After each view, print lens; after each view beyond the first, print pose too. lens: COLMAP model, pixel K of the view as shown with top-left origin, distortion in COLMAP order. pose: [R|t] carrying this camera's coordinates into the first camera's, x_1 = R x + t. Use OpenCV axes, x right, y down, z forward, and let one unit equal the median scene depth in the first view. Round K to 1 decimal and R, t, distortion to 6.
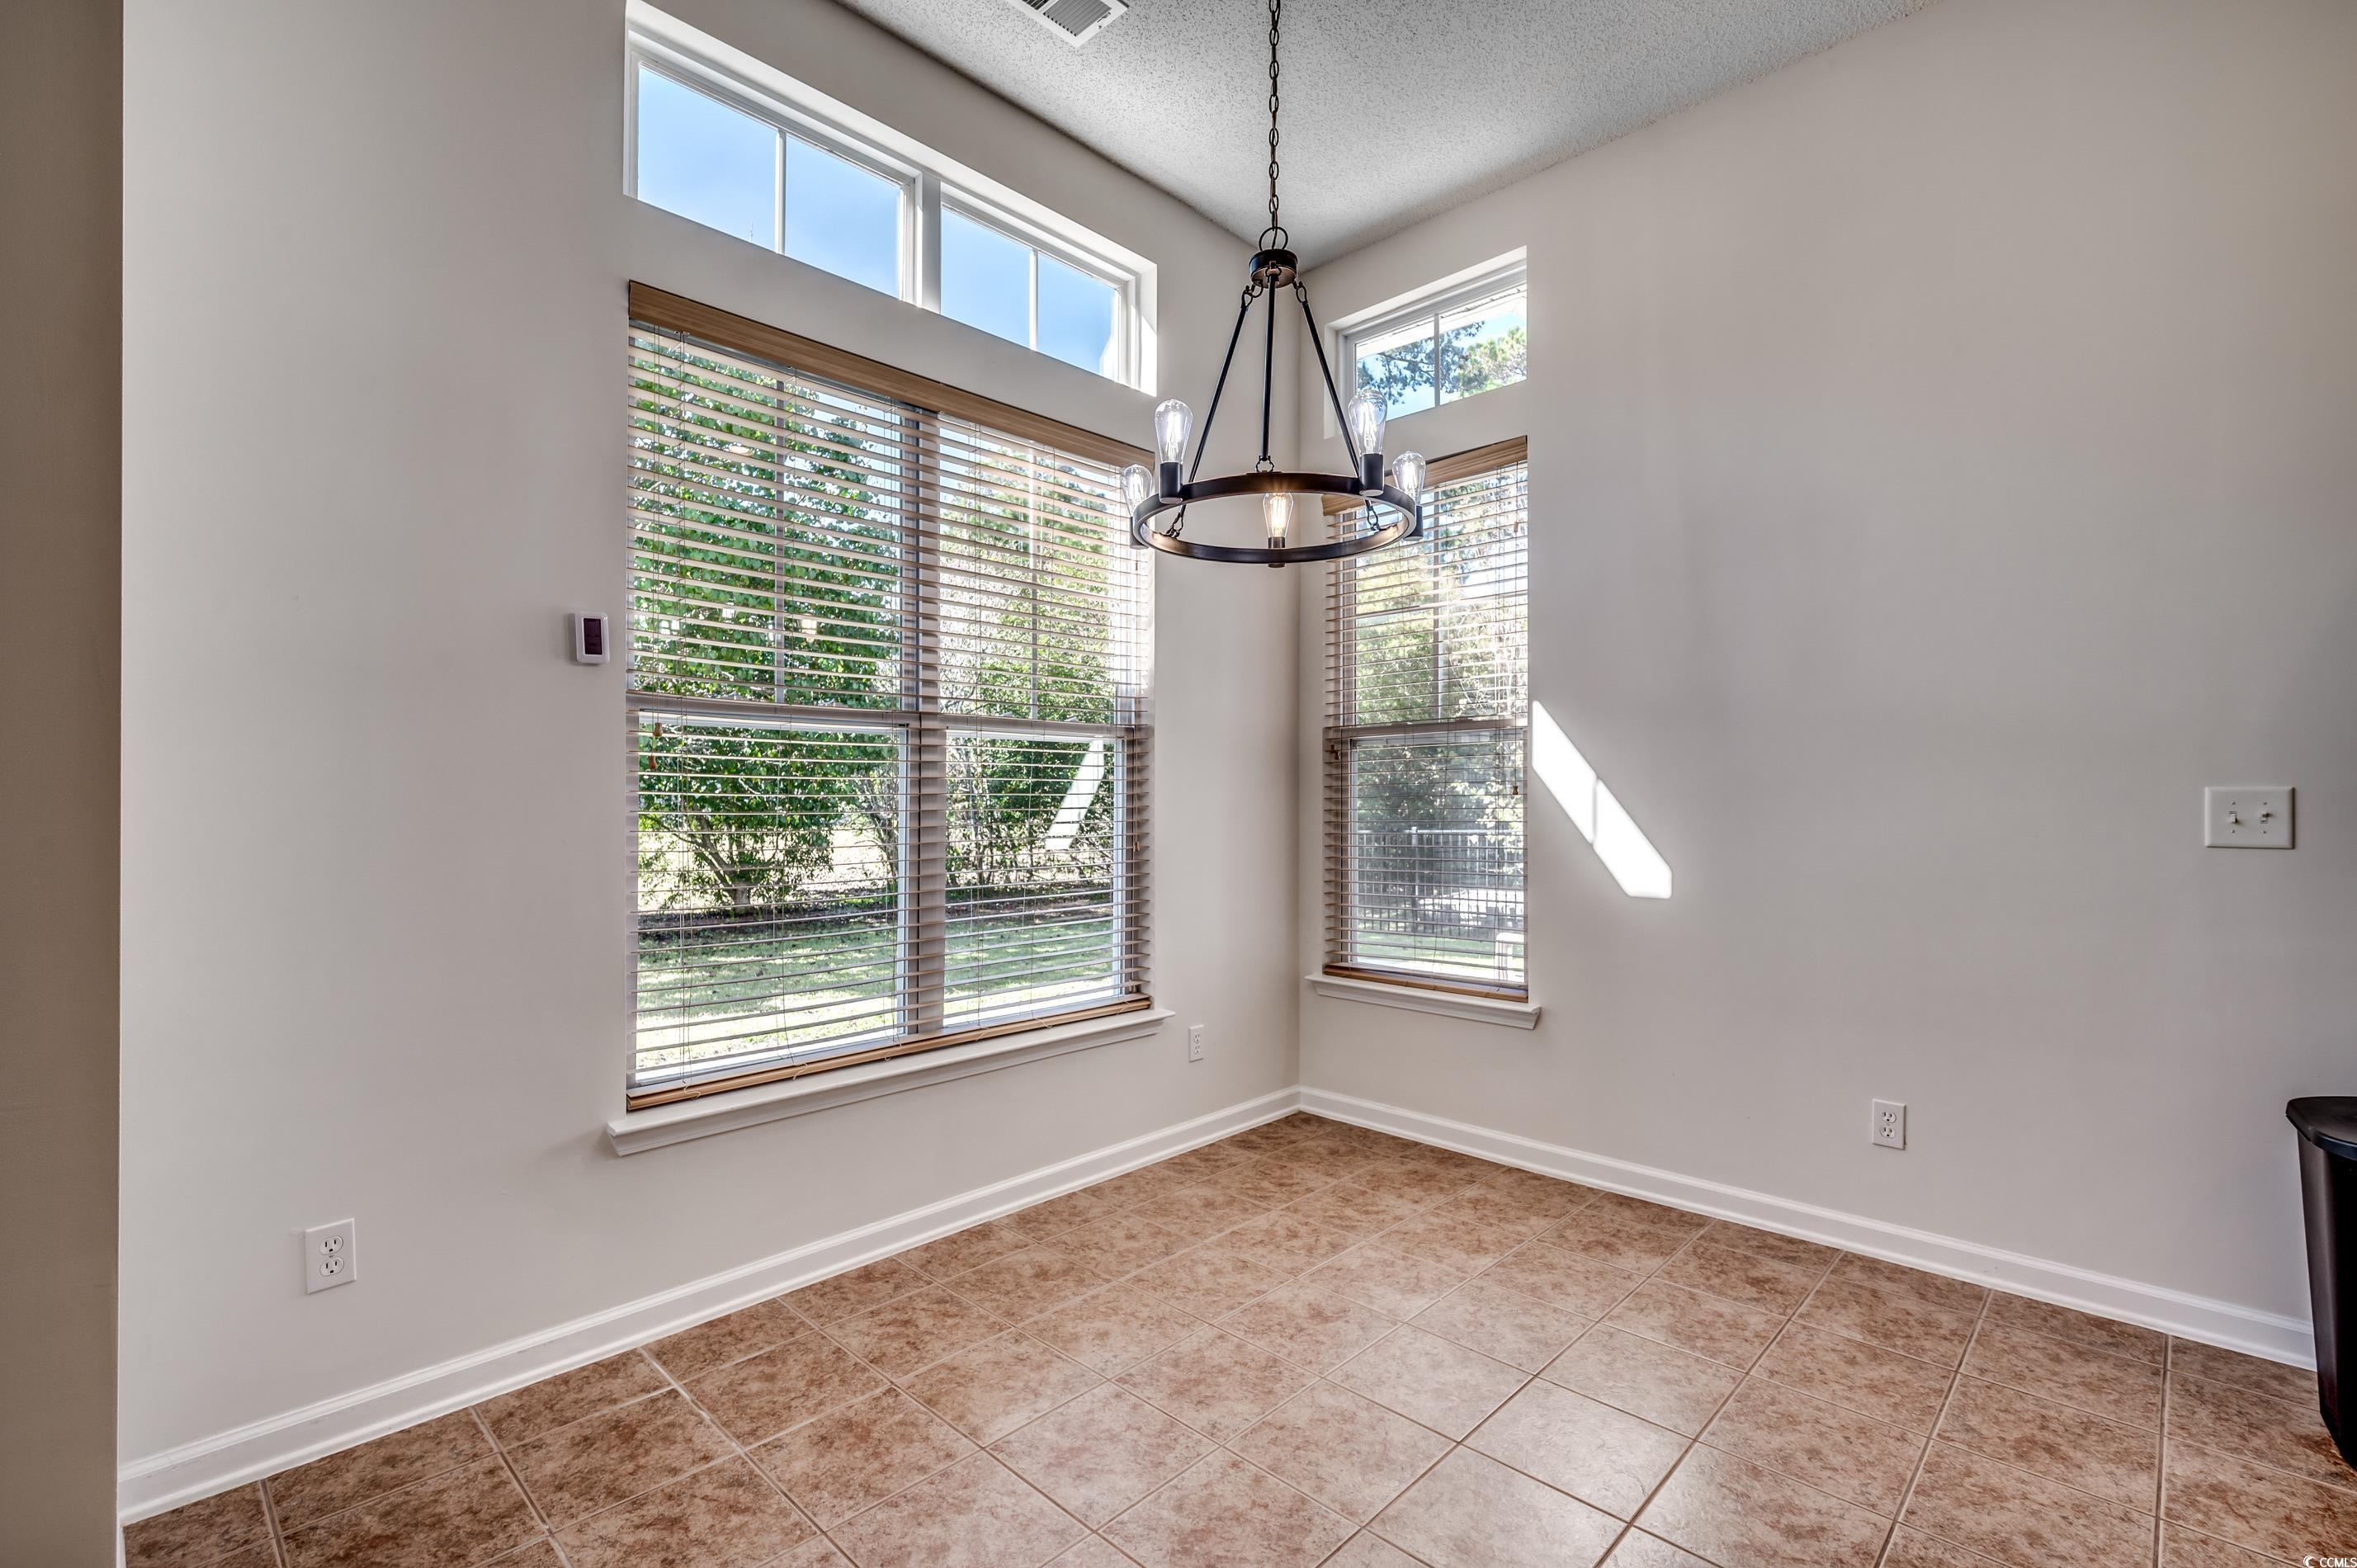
lens RADIAL K [[1047.5, 0, 1183.7], [0, 1047.5, 791.3], [0, 0, 1]] dist [-0.000472, 0.000836]
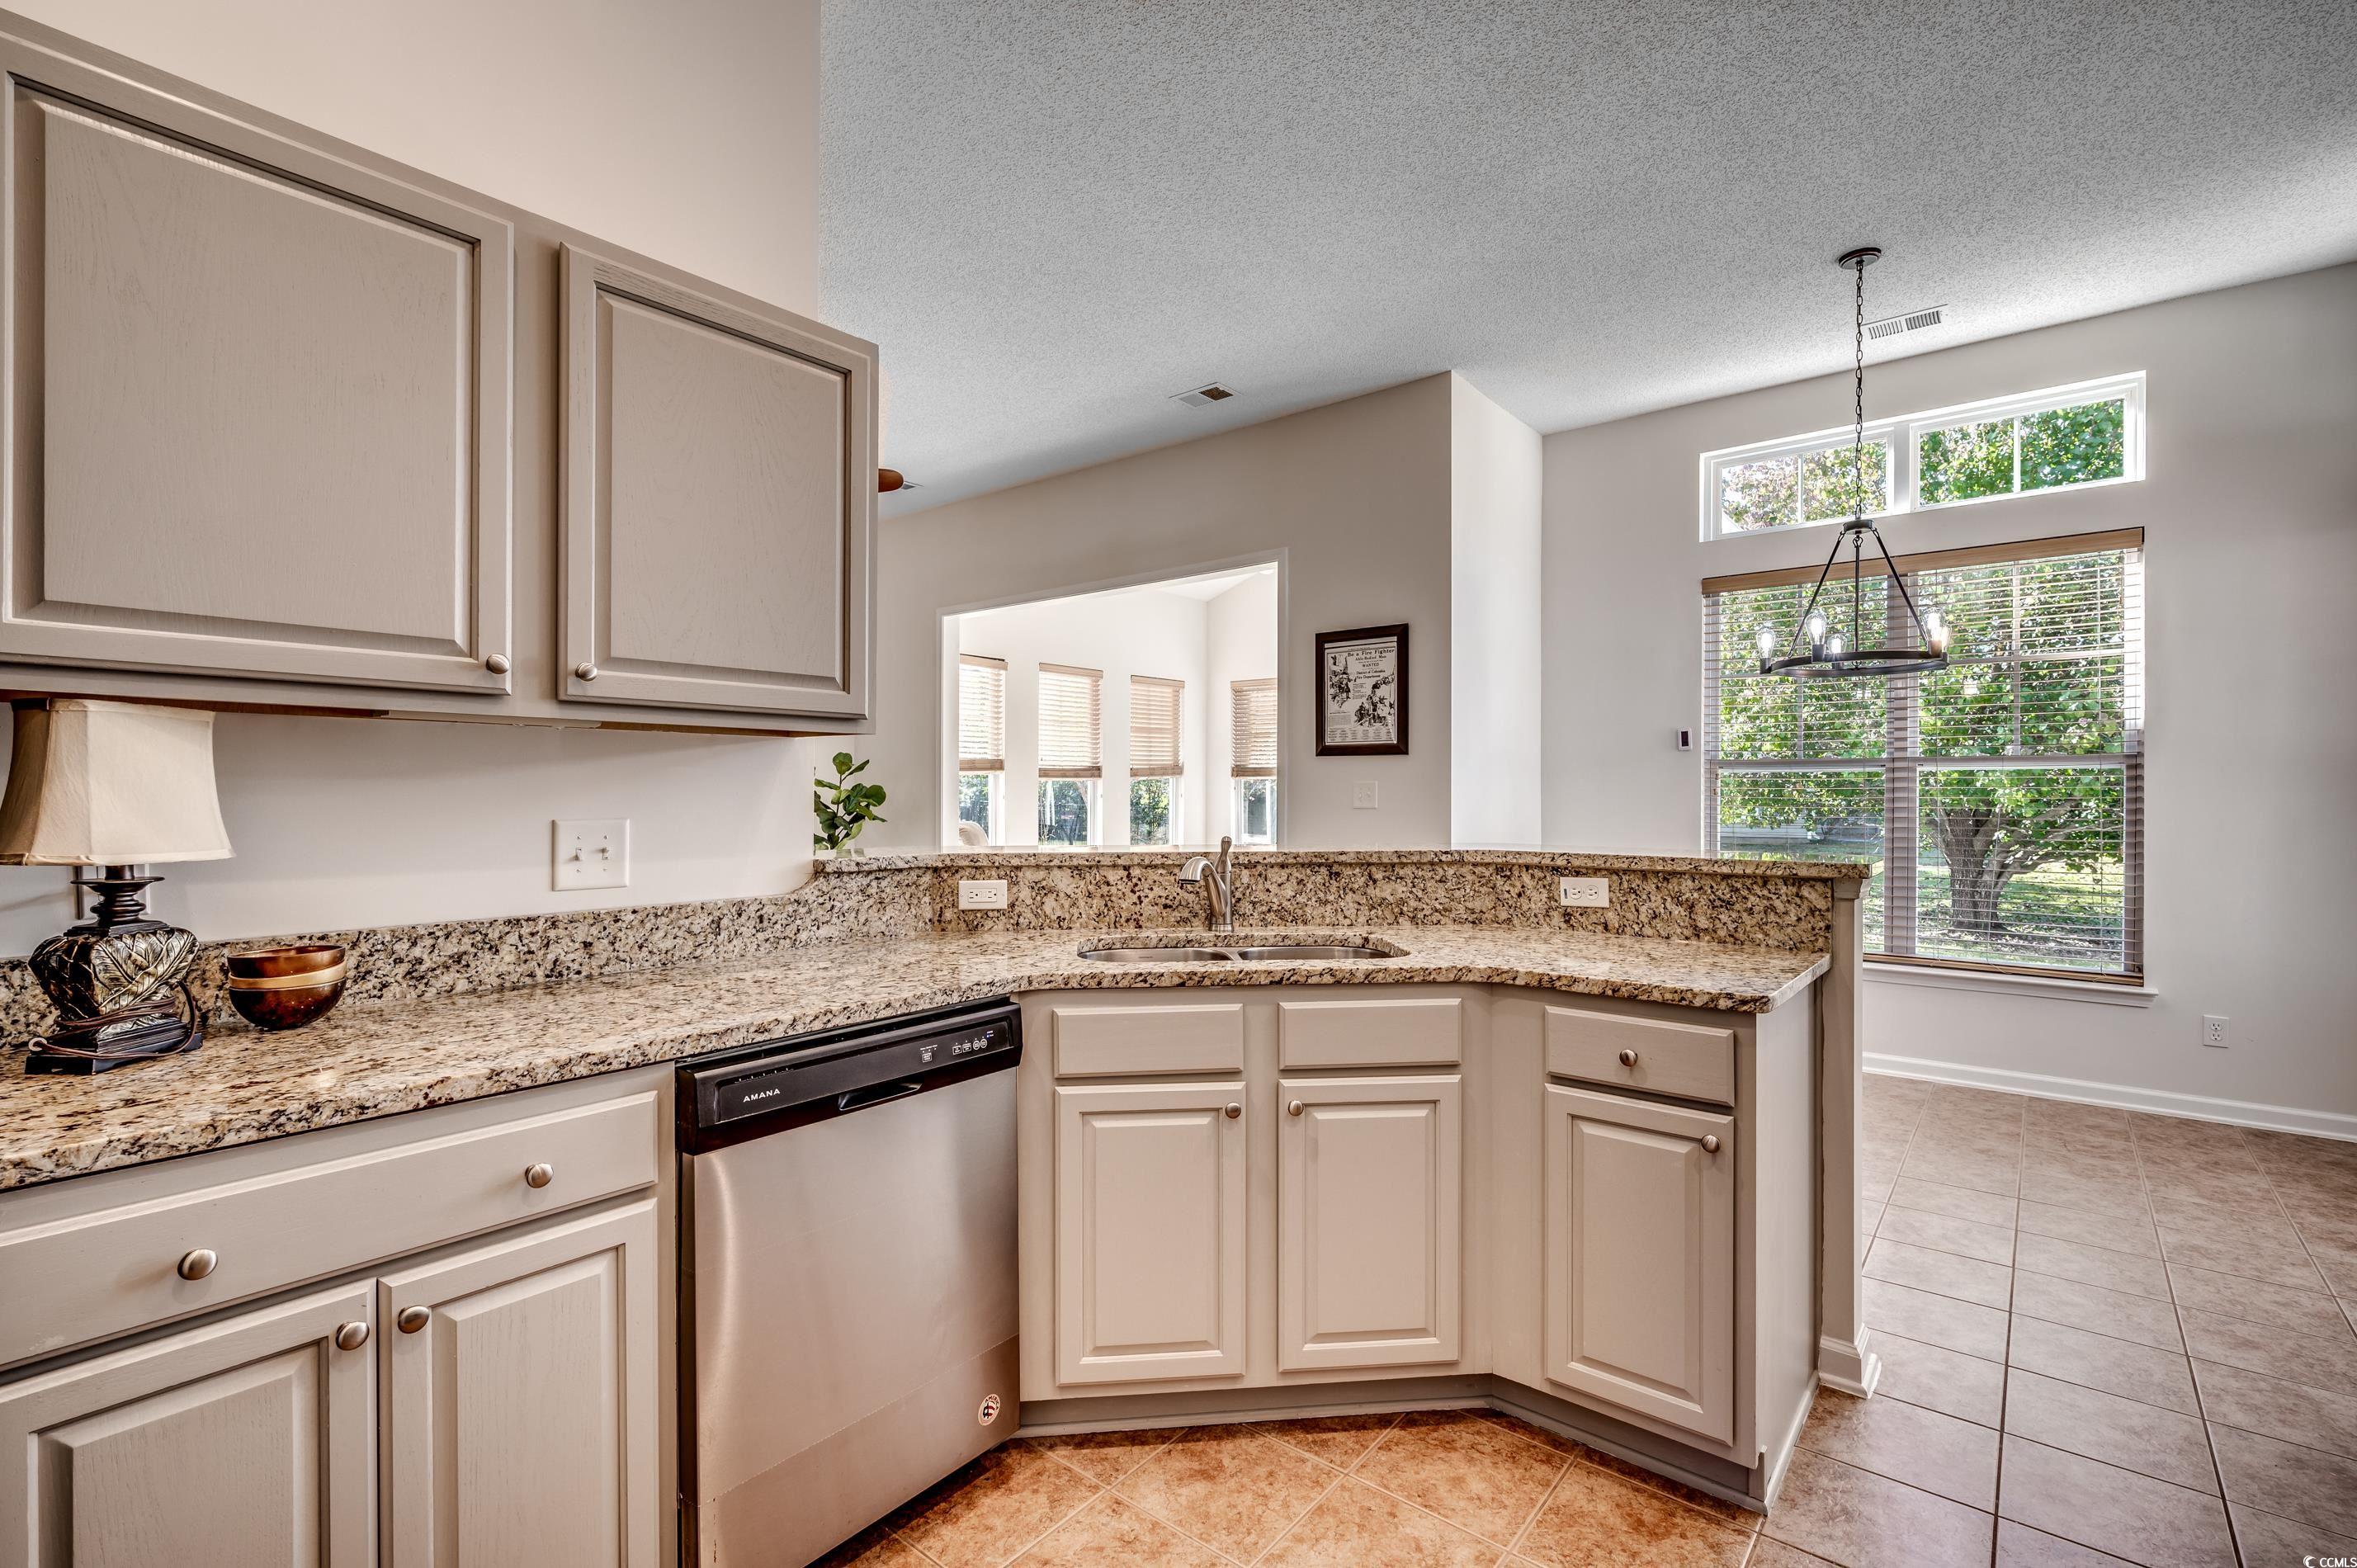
lens RADIAL K [[1063.5, 0, 1176.6], [0, 1063.5, 794.5], [0, 0, 1]] dist [0.000448, 0.000184]
pose [[0.078509, 0.000309, -0.996913, 1.413765], [0.001791, 0.999998, 0.000451, -0.021548], [0.996912, -0.001821, 0.078508, -0.263746]]
